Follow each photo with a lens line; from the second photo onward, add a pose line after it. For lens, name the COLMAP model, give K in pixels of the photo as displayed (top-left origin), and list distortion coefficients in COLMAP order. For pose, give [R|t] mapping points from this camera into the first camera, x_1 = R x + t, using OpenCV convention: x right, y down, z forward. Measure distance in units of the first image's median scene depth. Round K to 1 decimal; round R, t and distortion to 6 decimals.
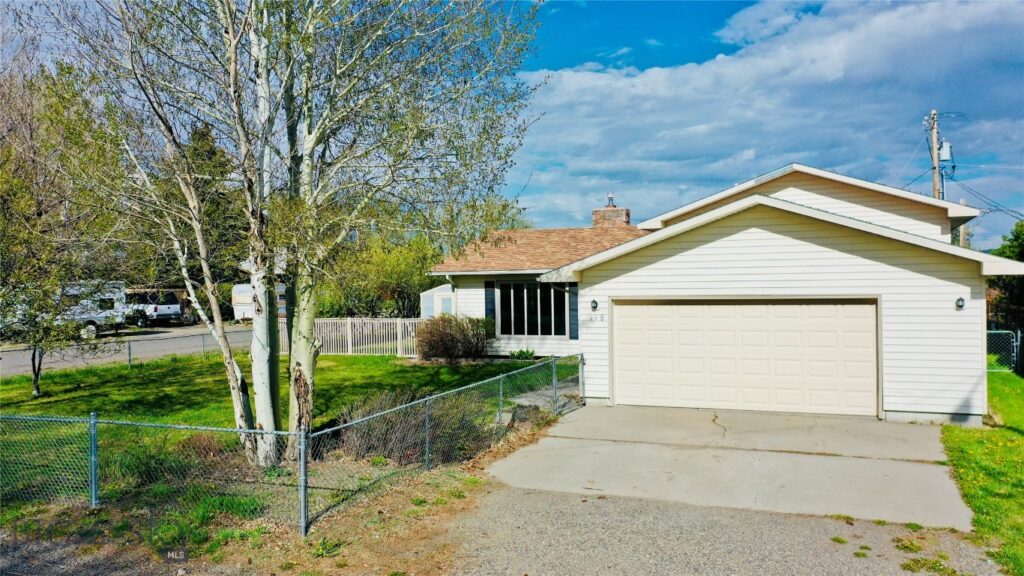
lens RADIAL K [[817.4, 0, 511.9], [0, 817.4, 287.2], [0, 0, 1]] dist [0.016430, 0.011921]
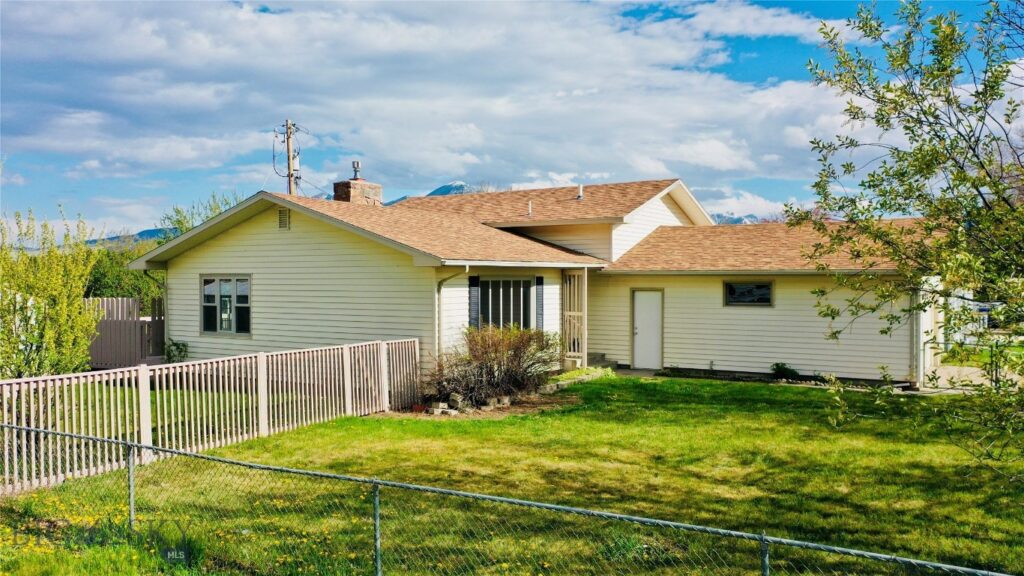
lens RADIAL K [[817.4, 0, 508.0], [0, 817.4, 283.8], [0, 0, 1]] dist [0.016430, 0.011921]
pose [[0.142942, 0.008446, 0.989695, -0.714658], [0.008249, 0.999919, -0.009725, 0.005471], [-0.989697, 0.009554, 0.142861, 0.918438]]
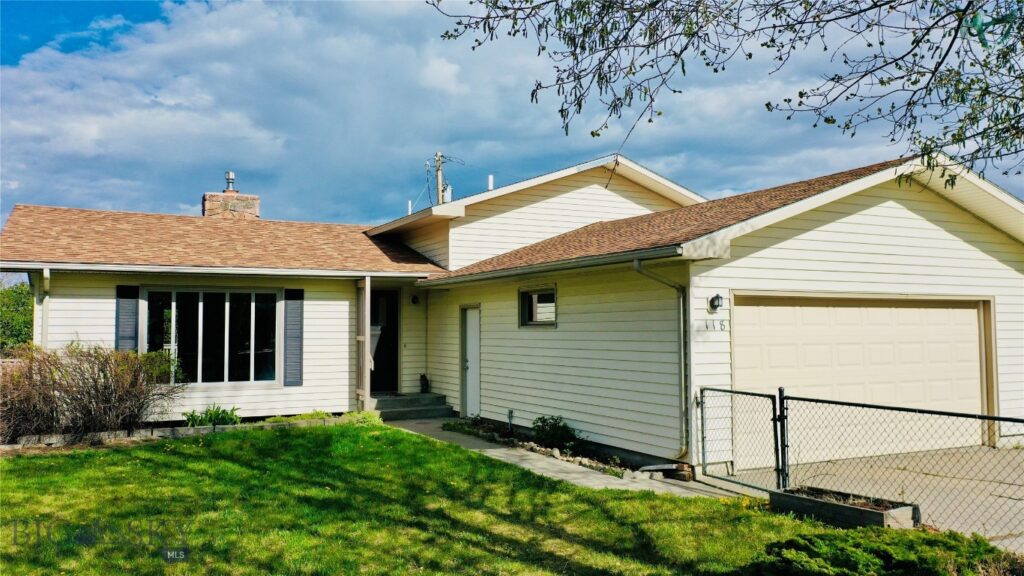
lens RADIAL K [[817.4, 0, 504.6], [0, 817.4, 291.3], [0, 0, 1]] dist [0.016430, 0.011921]
pose [[0.650593, 0.051369, 0.757688, -0.290532], [0.000105, 0.997704, -0.067731, 0.034721], [-0.759427, 0.044145, 0.649093, 0.477526]]
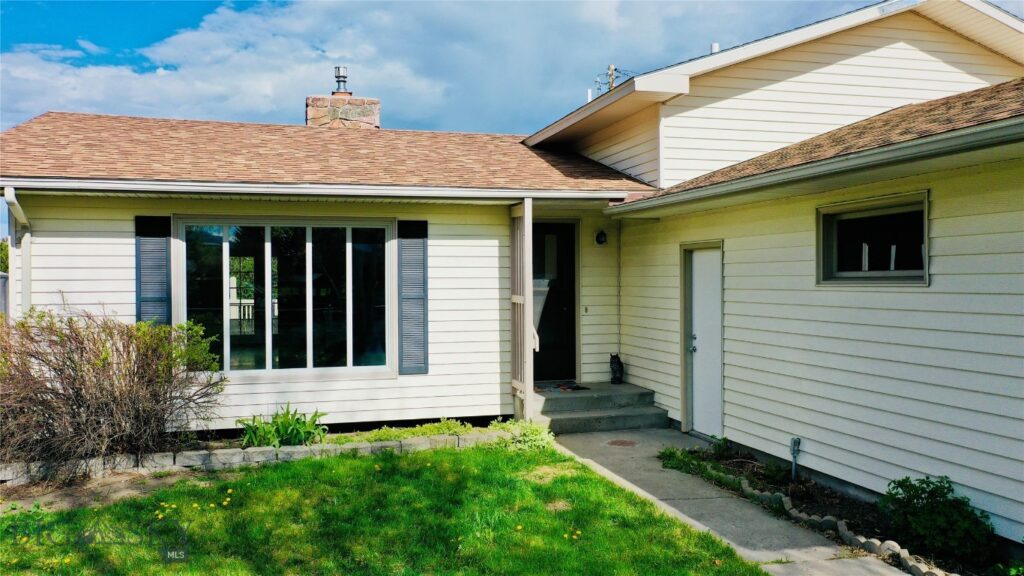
lens RADIAL K [[817.4, 0, 506.7], [0, 817.4, 288.7], [0, 0, 1]] dist [0.016430, 0.011921]
pose [[0.783621, 0.006524, 0.621205, -0.130228], [-0.002155, 0.999967, -0.007783, 0.026260], [-0.621235, 0.004760, 0.783610, 0.669361]]
